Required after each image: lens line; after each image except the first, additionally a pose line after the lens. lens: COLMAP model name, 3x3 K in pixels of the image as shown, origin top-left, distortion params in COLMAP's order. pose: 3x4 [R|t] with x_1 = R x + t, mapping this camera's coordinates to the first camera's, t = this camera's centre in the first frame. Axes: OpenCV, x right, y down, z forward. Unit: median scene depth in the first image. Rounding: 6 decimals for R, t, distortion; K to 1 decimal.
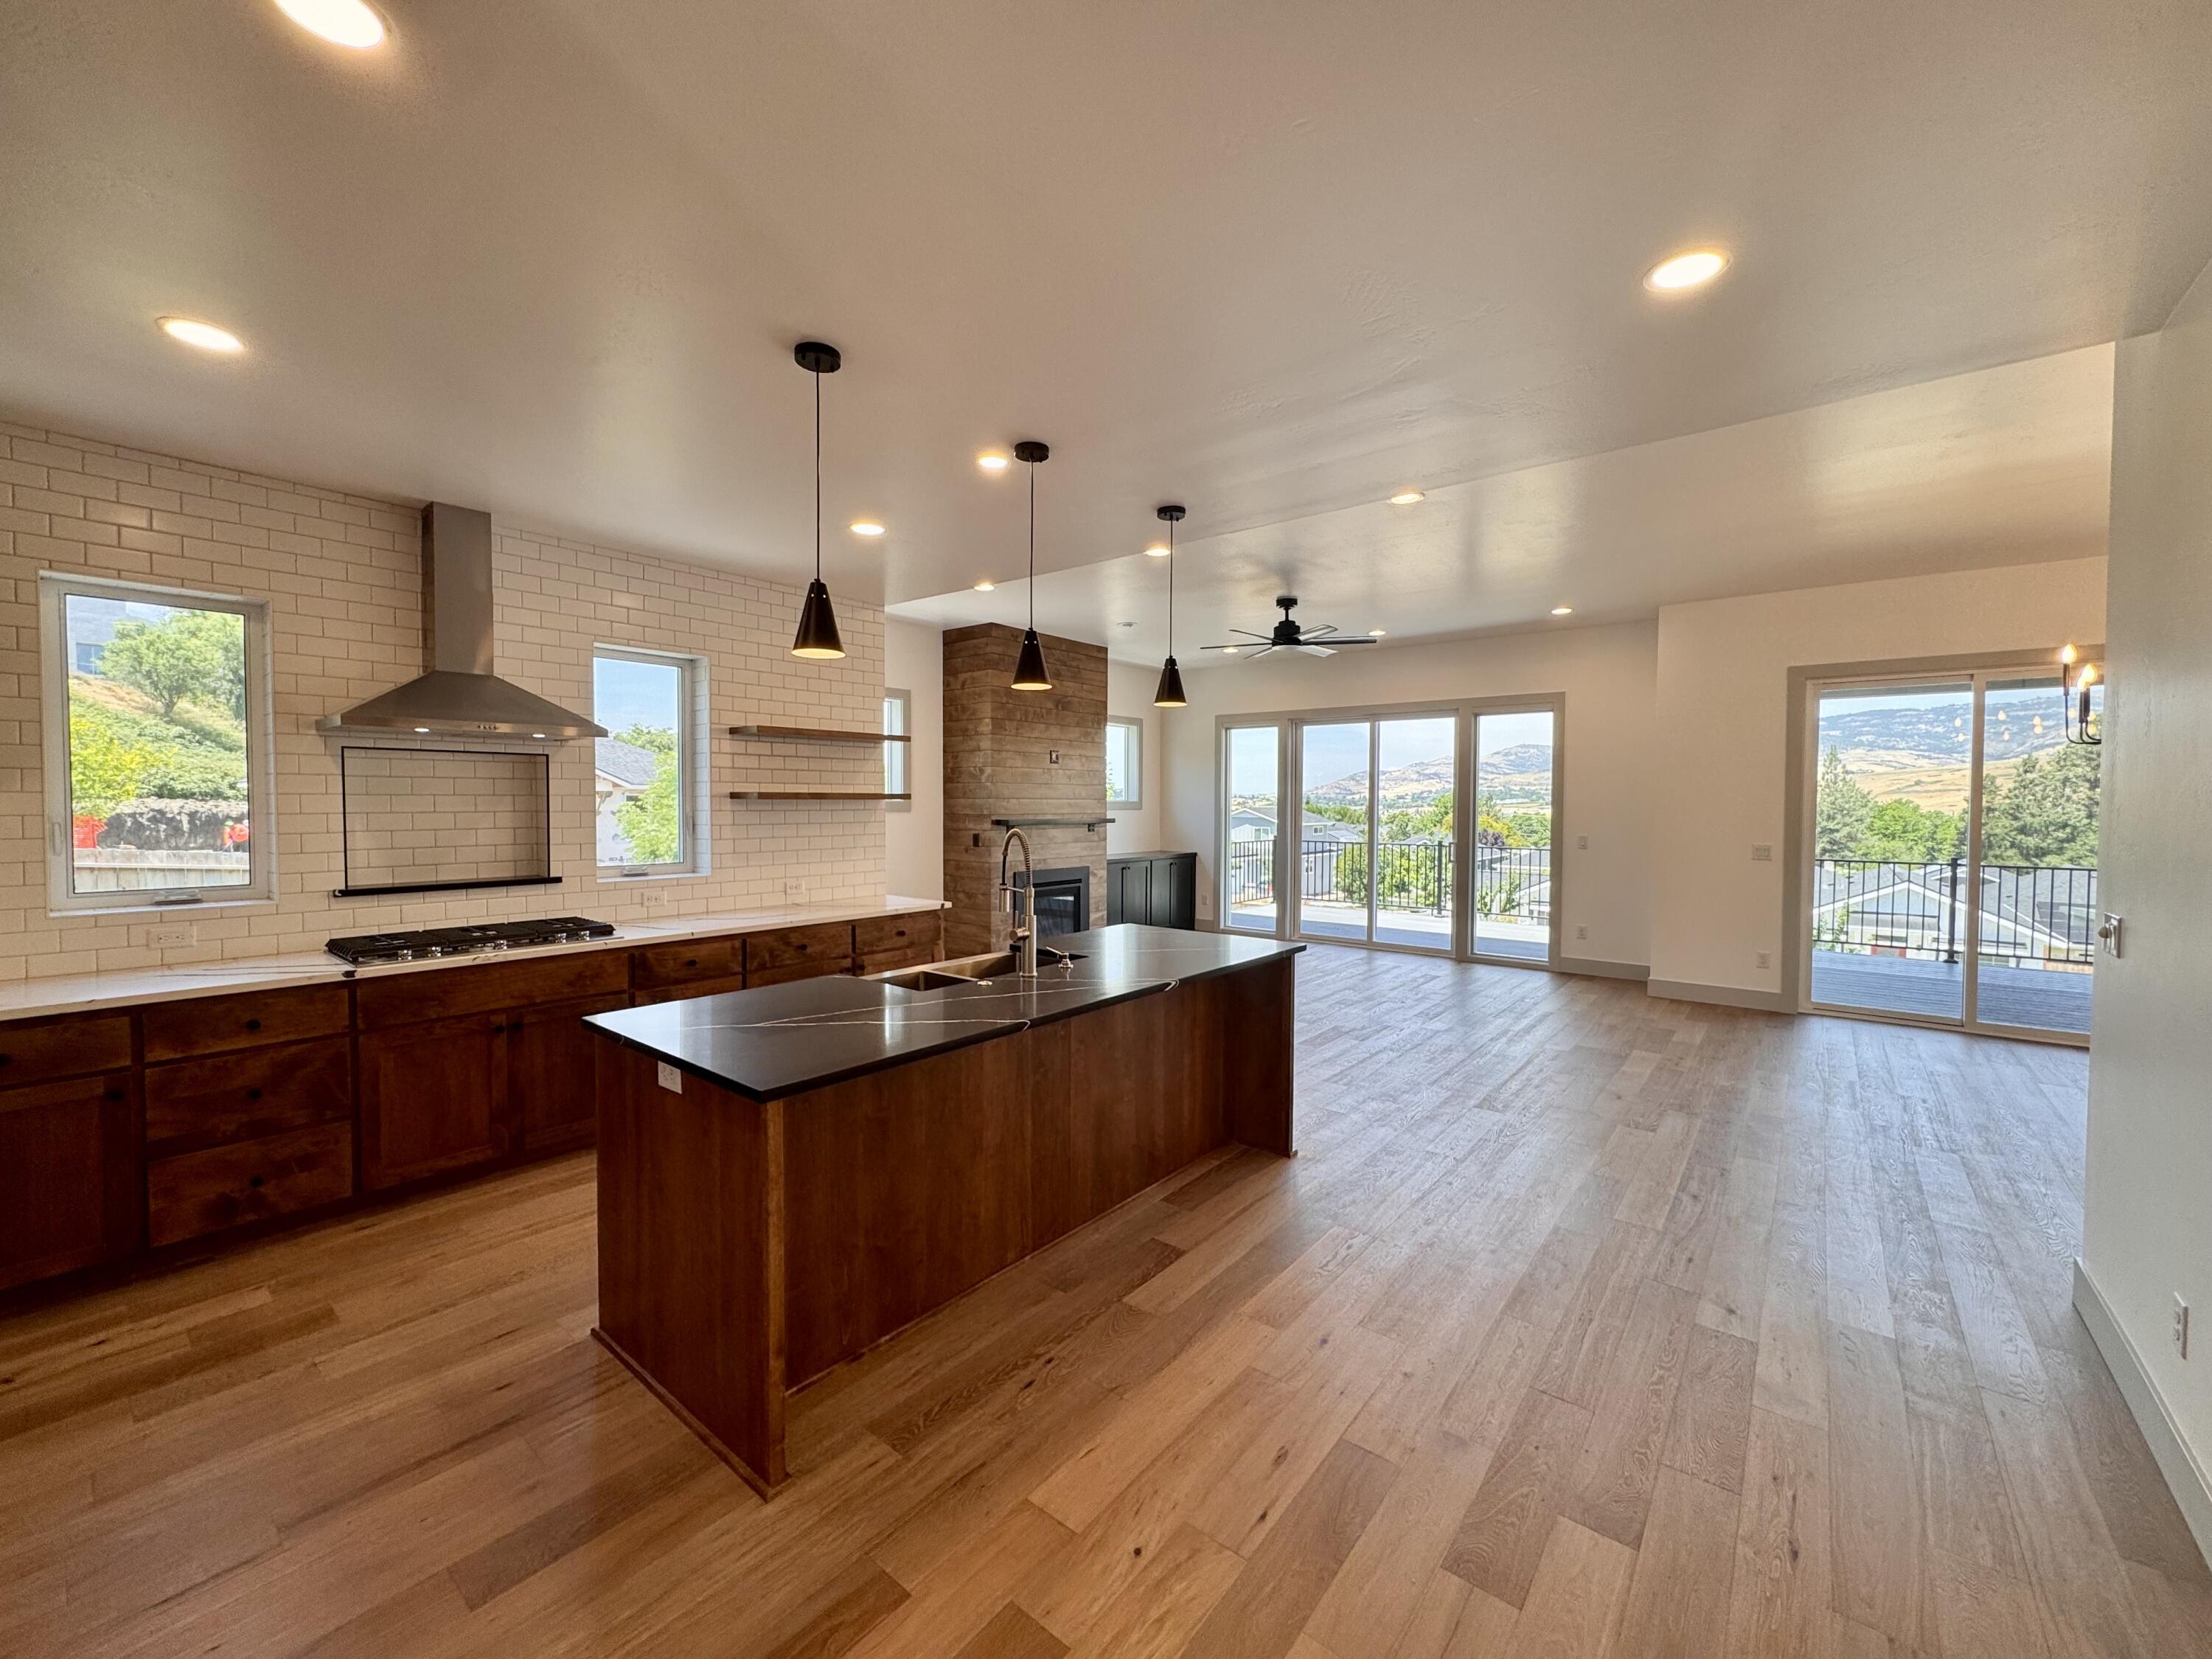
lens RADIAL K [[878.9, 0, 1105.5], [0, 878.9, 826.1], [0, 0, 1]] dist [-0.002235, 0.000705]
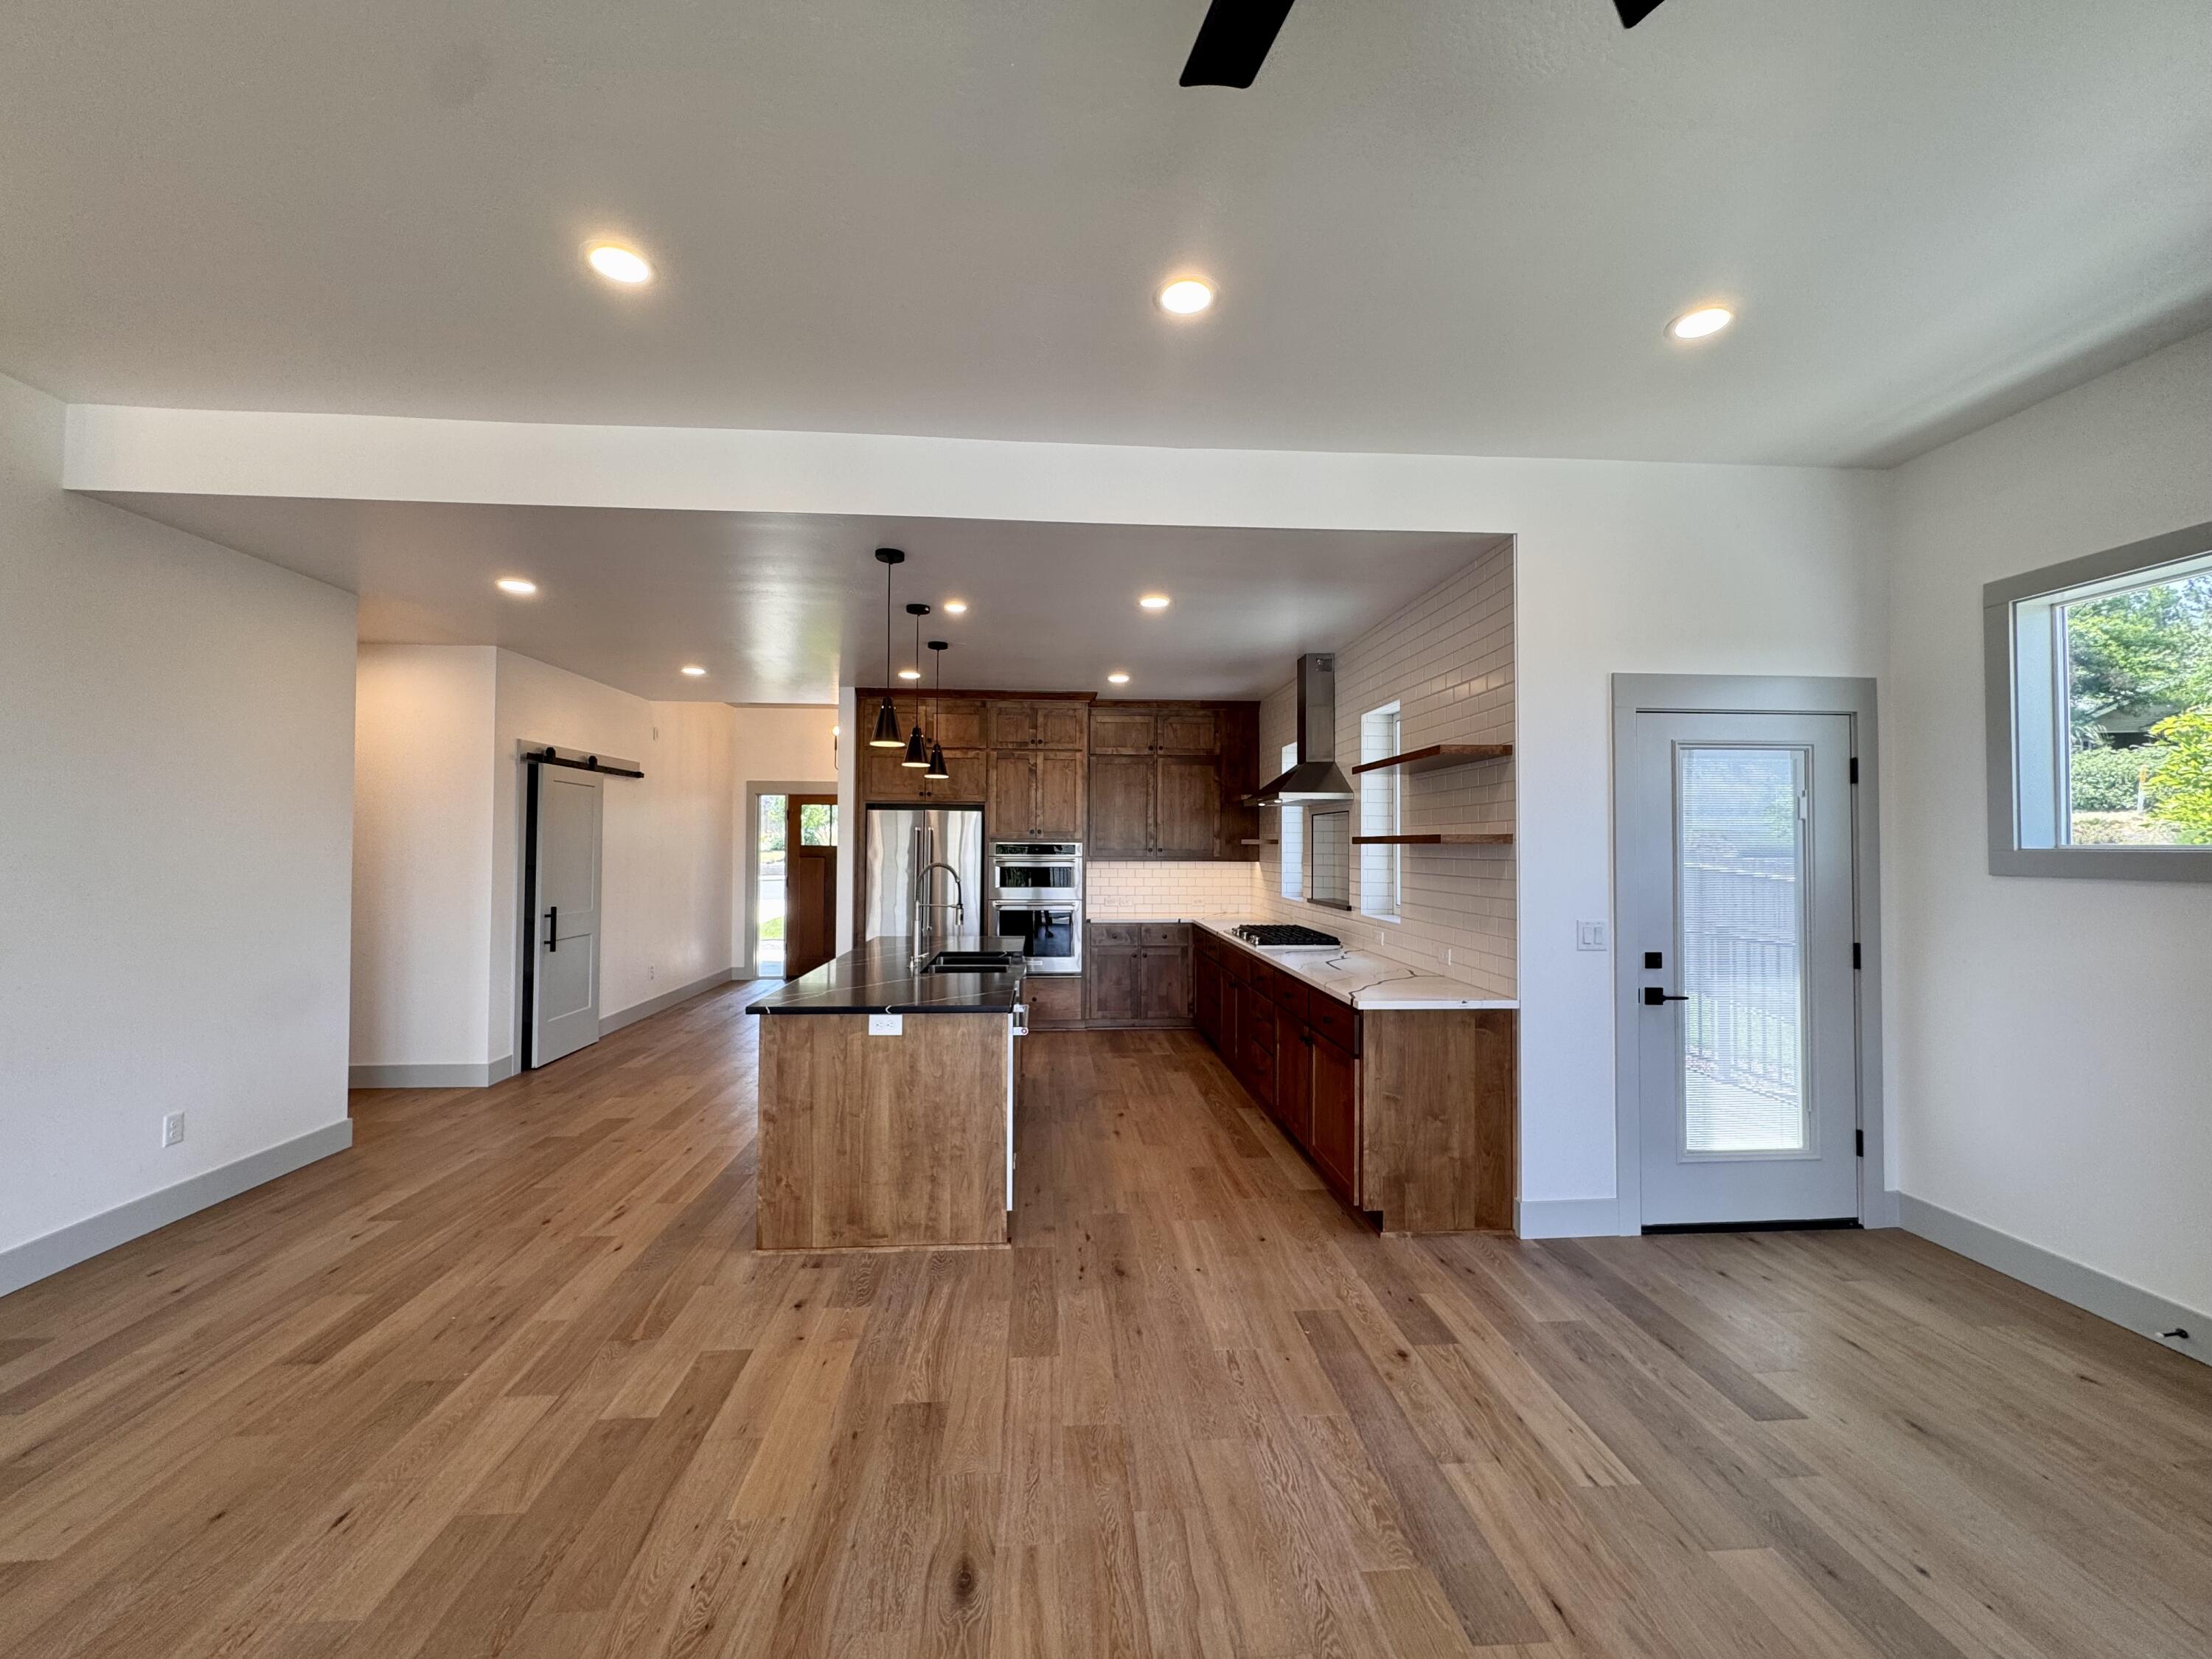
lens RADIAL K [[878.9, 0, 1105.5], [0, 878.9, 826.1], [0, 0, 1]] dist [-0.002235, 0.000705]
pose [[-0.727798, -0.022640, -0.685418, 0.330736], [-0.028991, 0.999577, -0.002233, -0.029163], [0.685178, 0.018245, -0.728147, 1.088653]]
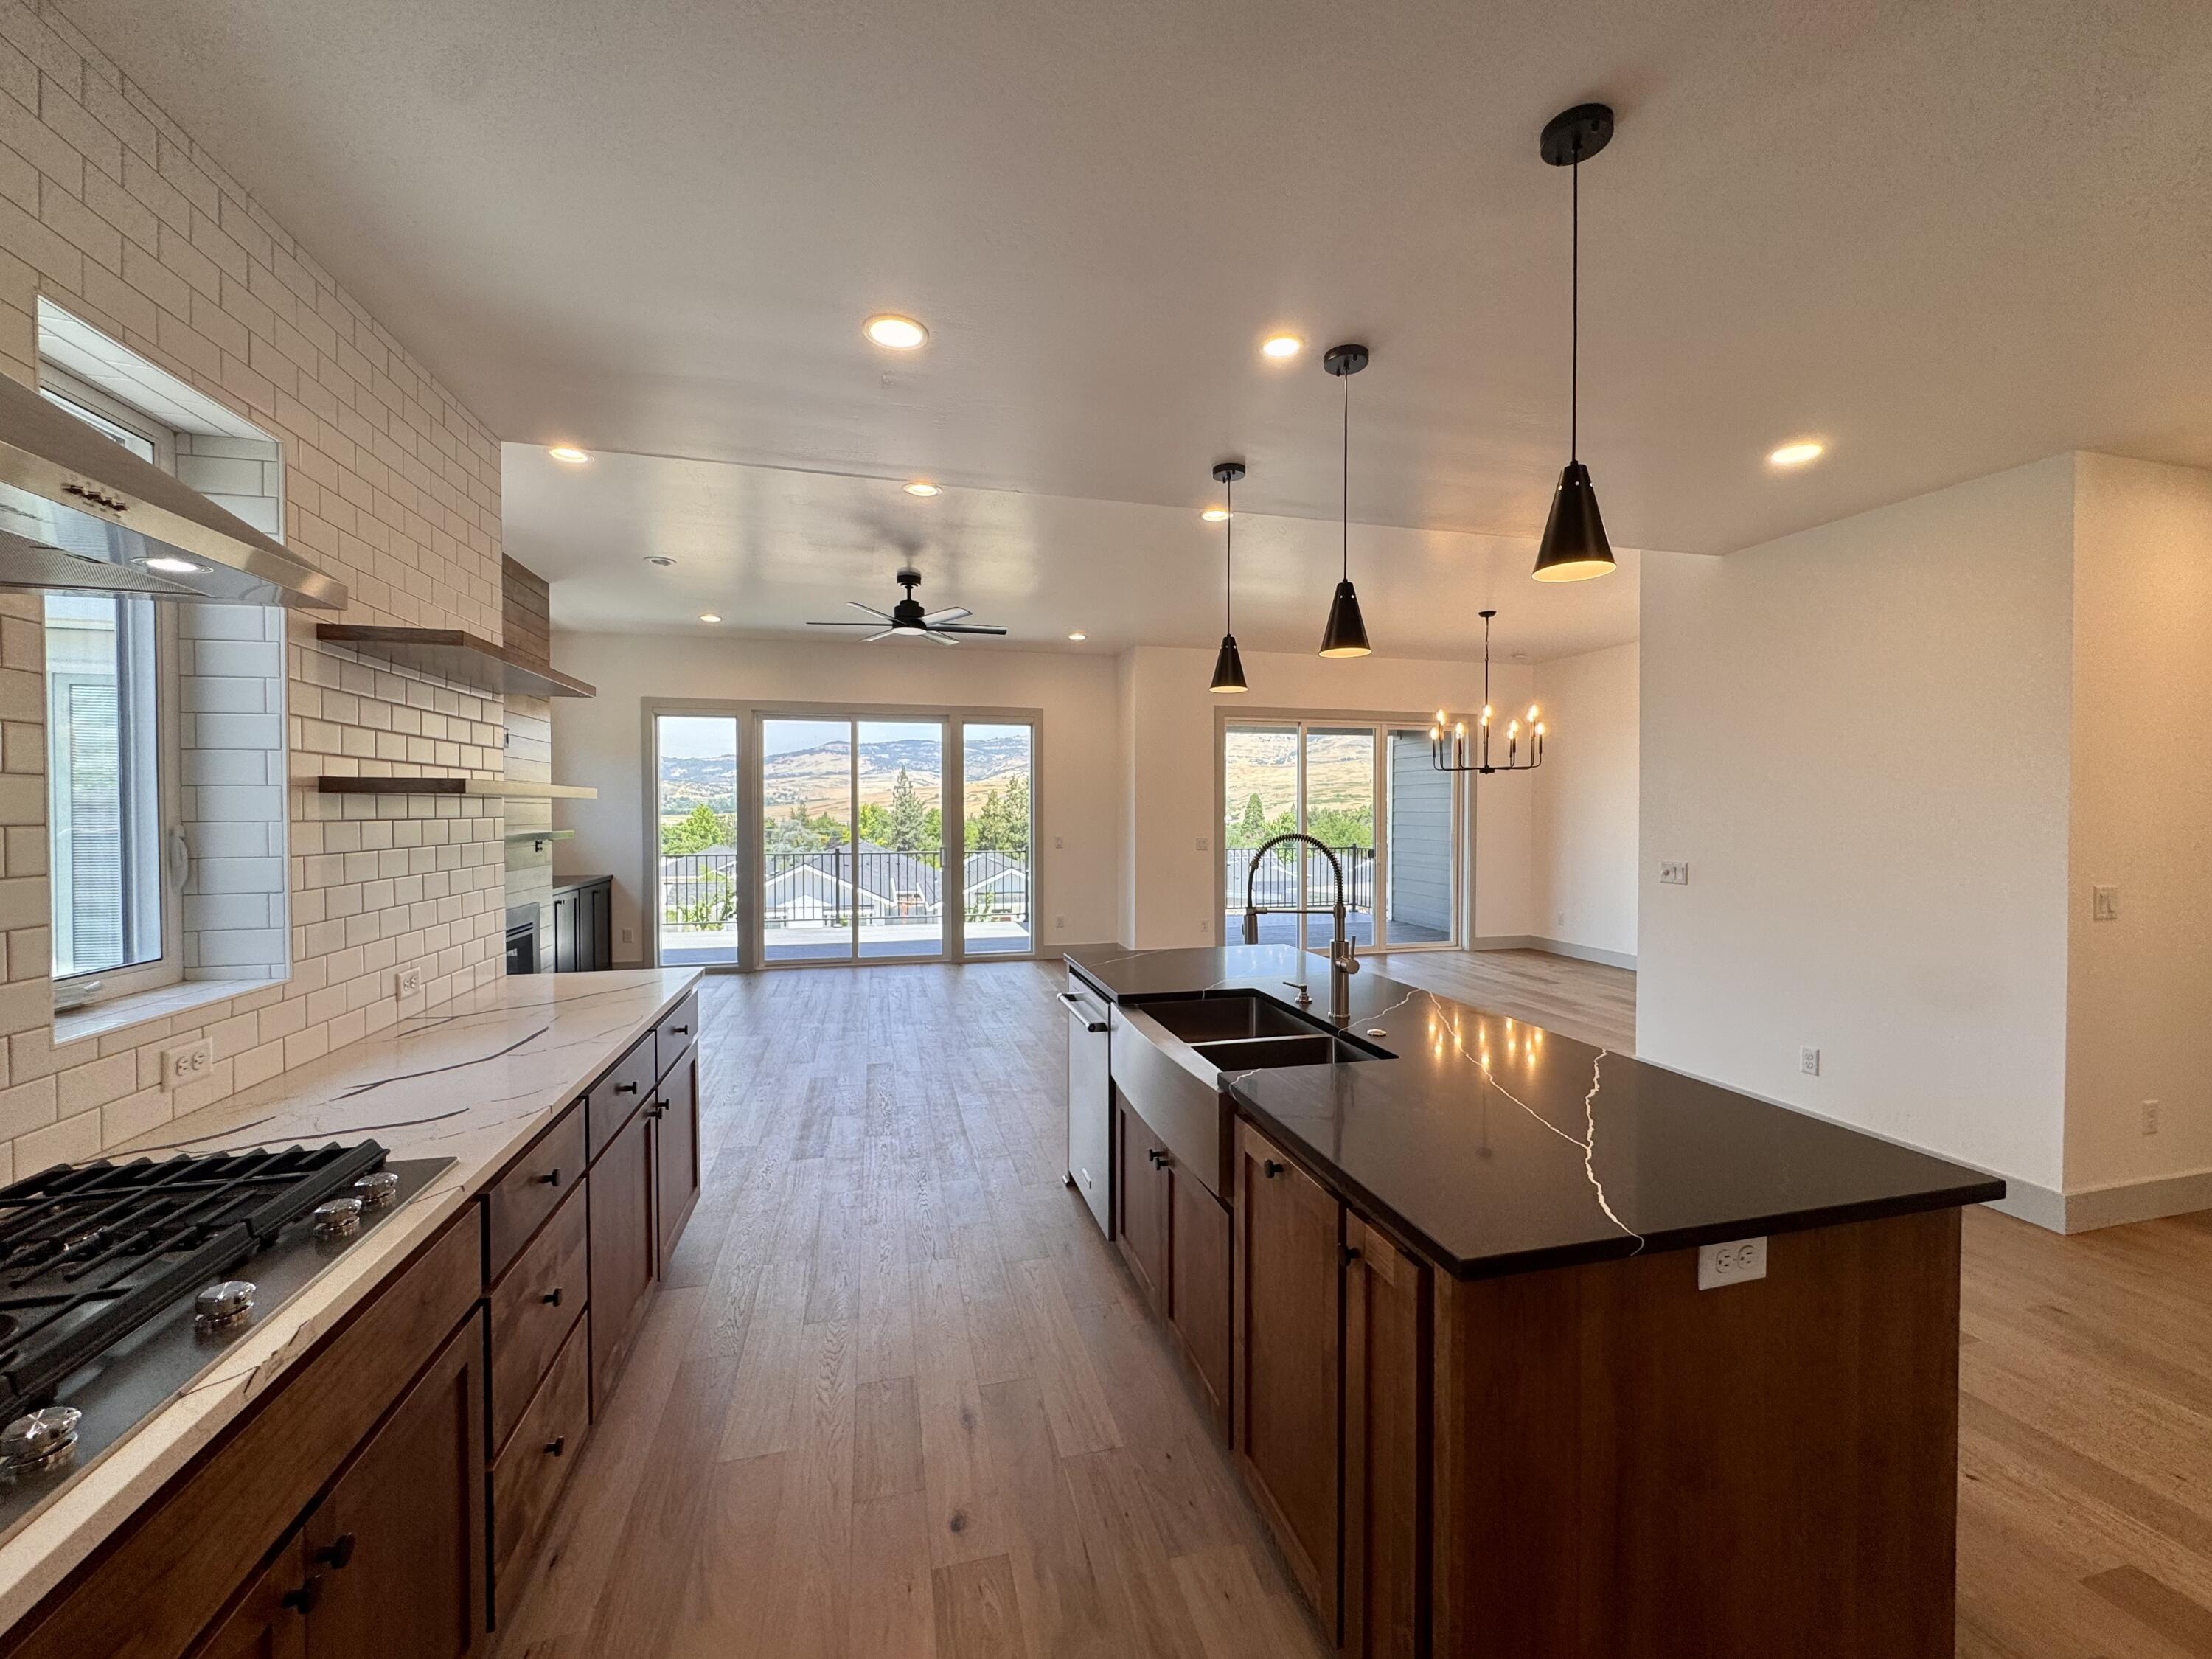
lens RADIAL K [[881.7, 0, 1104.0], [0, 881.7, 826.3], [0, 0, 1]] dist [-0.000123, 0.000423]
pose [[0.592827, -0.017945, 0.805130, -0.407182], [0.026836, 0.999637, 0.002521, -0.004383], [-0.804882, 0.020112, 0.593093, 0.333249]]
